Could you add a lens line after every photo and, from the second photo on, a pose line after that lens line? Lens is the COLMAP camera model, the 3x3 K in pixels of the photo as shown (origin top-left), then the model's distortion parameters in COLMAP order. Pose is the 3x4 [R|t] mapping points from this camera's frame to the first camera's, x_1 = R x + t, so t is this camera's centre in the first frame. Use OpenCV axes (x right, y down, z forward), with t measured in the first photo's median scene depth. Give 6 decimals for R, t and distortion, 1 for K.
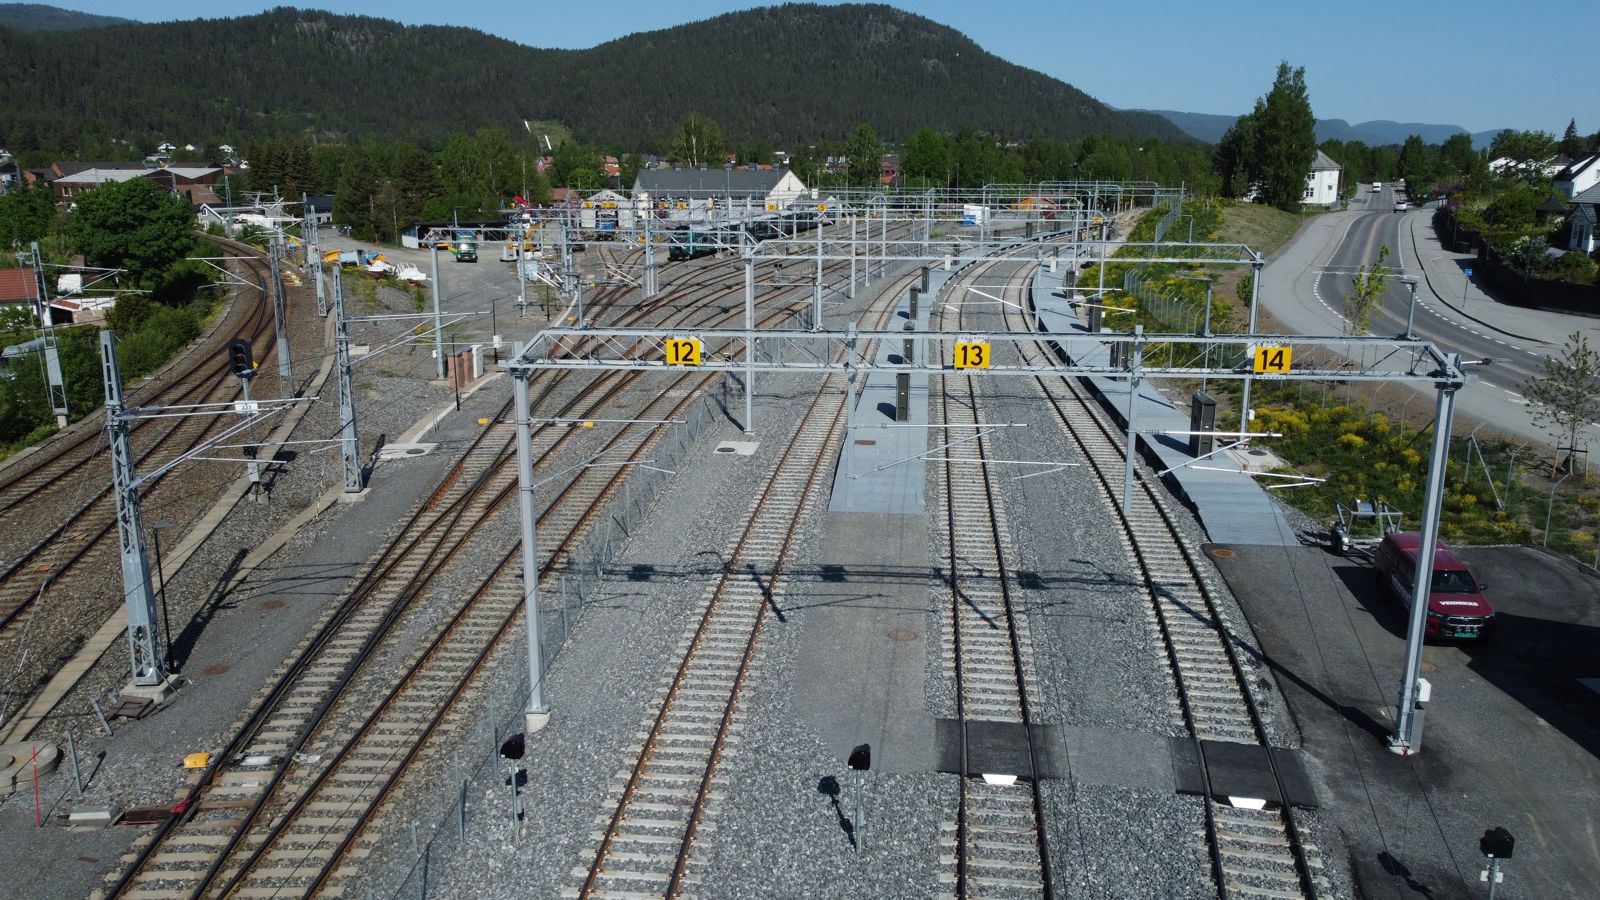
lens RADIAL K [[1206.8, 0, 796.2], [0, 1206.8, 446.6], [0, 0, 1]] dist [0.003944, -0.007210]
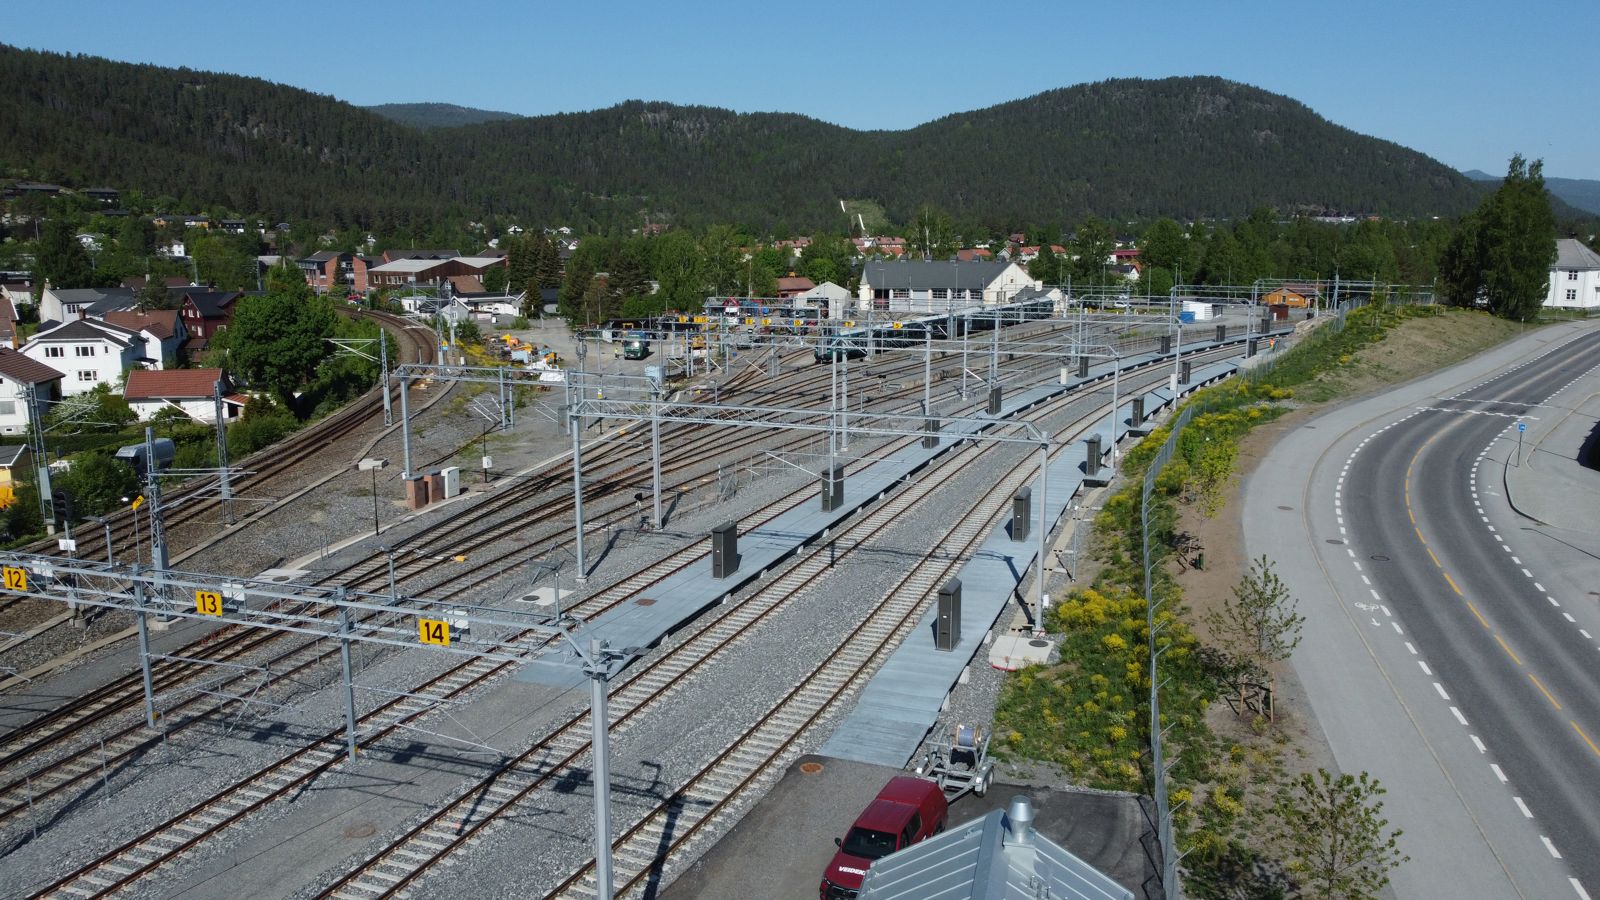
lens RADIAL K [[1206.8, 0, 797.6], [0, 1206.8, 446.9], [0, 0, 1]] dist [0.003944, -0.007210]
pose [[0.965751, 0.040803, -0.256242, 0.507765], [-0.055715, 0.997133, -0.051205, -0.103606], [0.253418, 0.063728, 0.965255, 0.041180]]
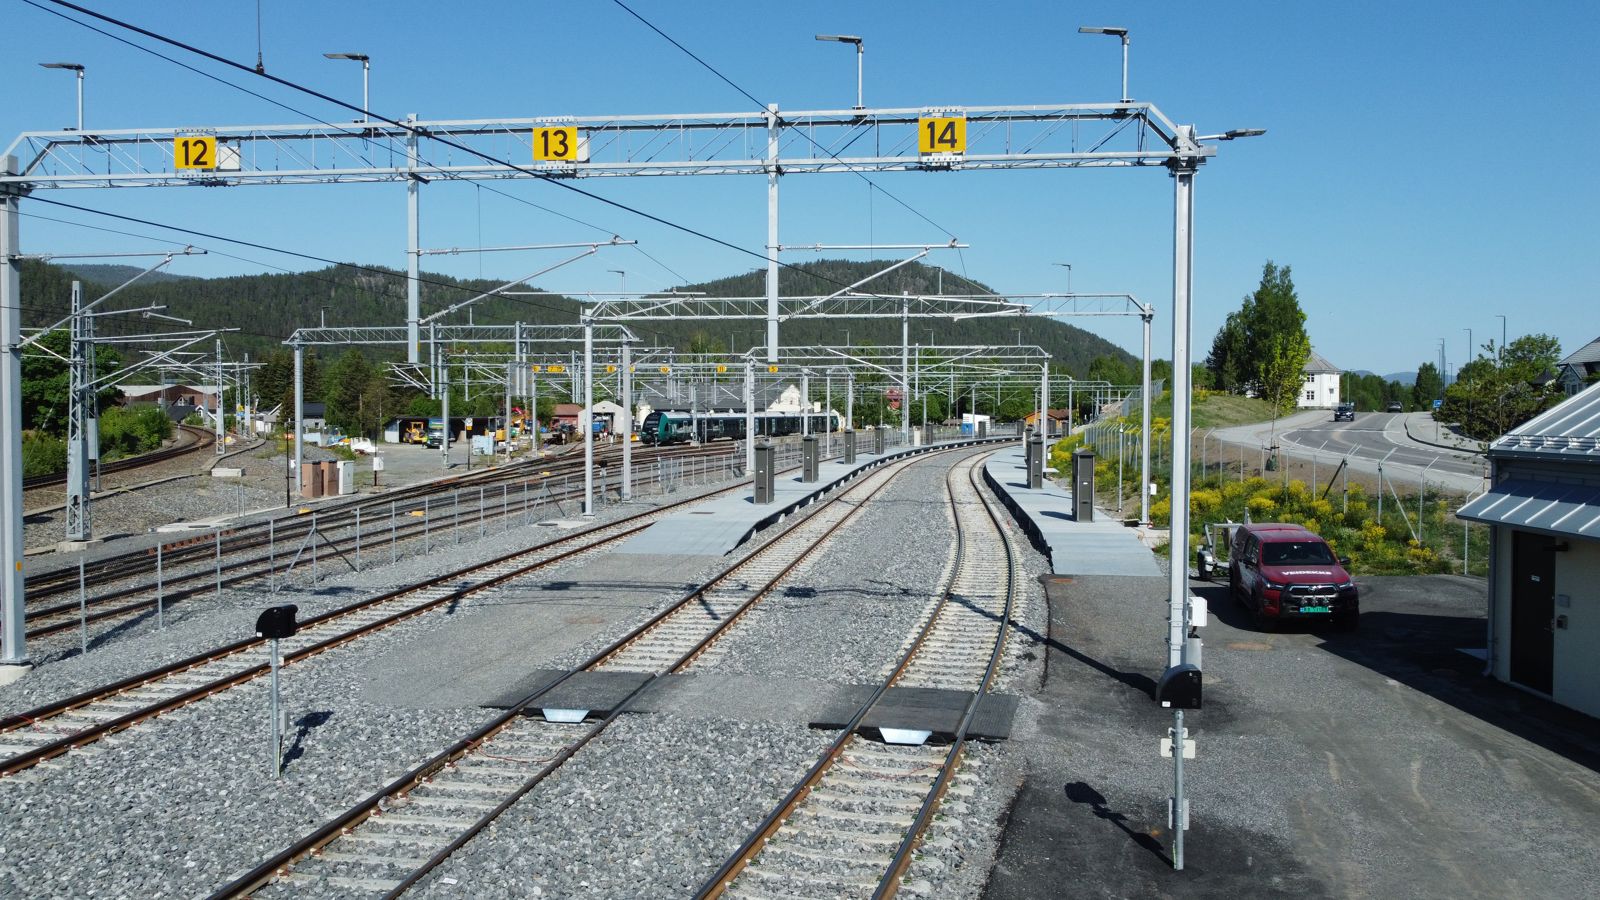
lens RADIAL K [[1206.8, 0, 796.3], [0, 1206.8, 447.3], [0, 0, 1]] dist [0.003944, -0.007210]
pose [[0.999532, 0.001947, -0.030543, 0.175080], [-0.008030, 0.979694, -0.200336, 0.143275], [0.029533, 0.200488, 0.979251, 0.162966]]
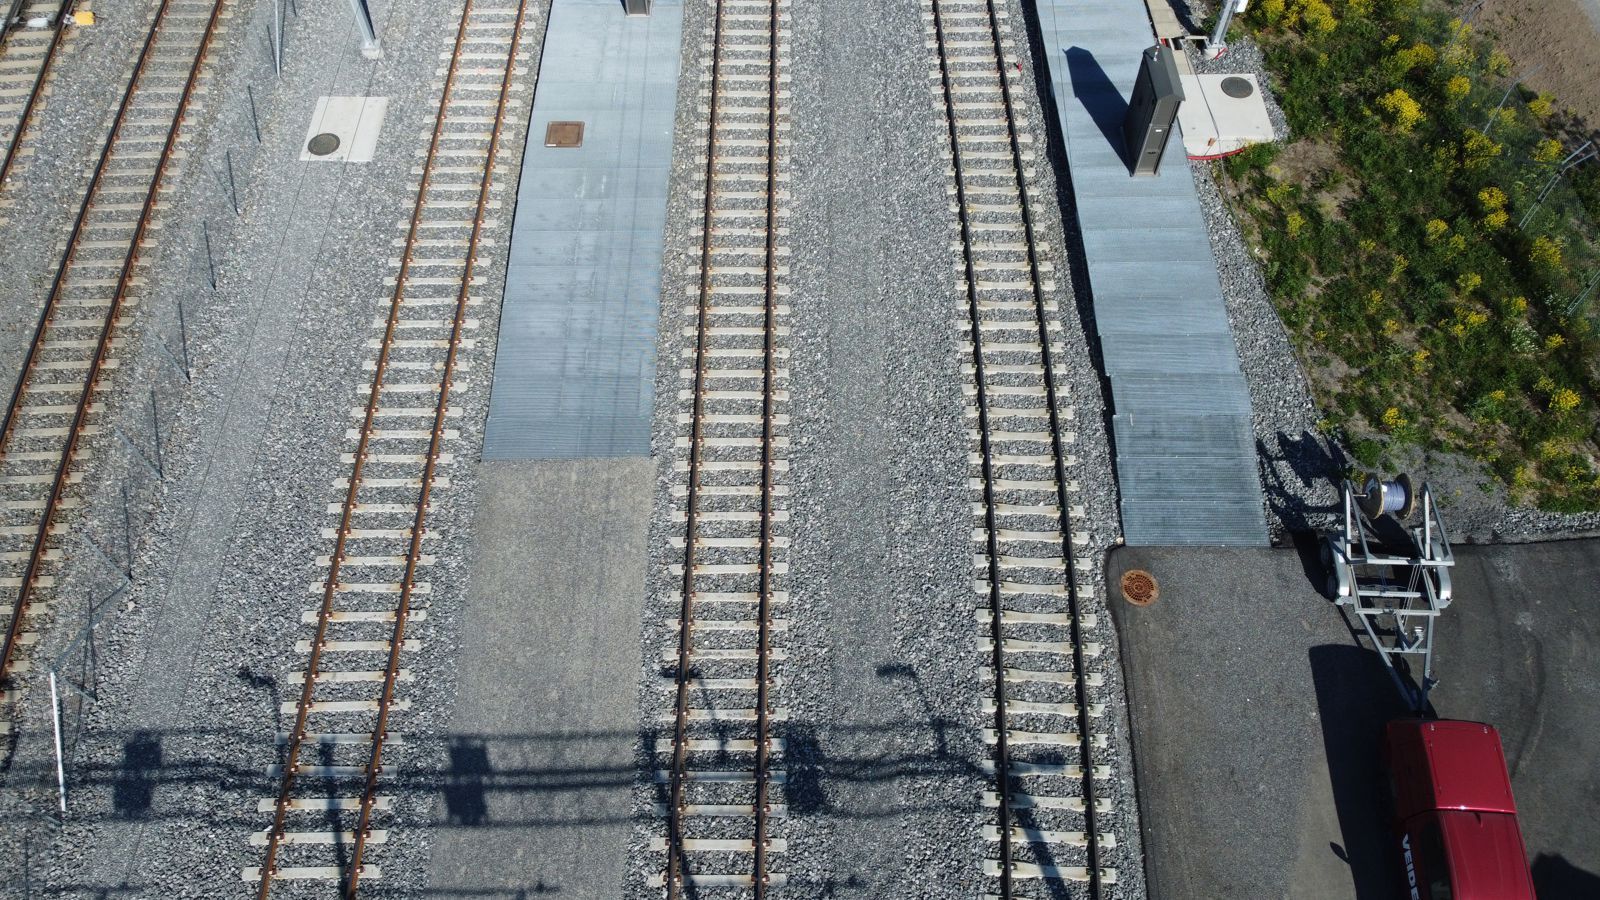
lens RADIAL K [[1206.8, 0, 805.3], [0, 1206.8, 445.9], [0, 0, 1]] dist [0.003944, -0.007210]
pose [[0.993884, -0.095591, 0.055289, 0.143264], [0.030098, 0.716213, 0.697232, -0.334784], [-0.106248, -0.691304, 0.714710, 0.559101]]
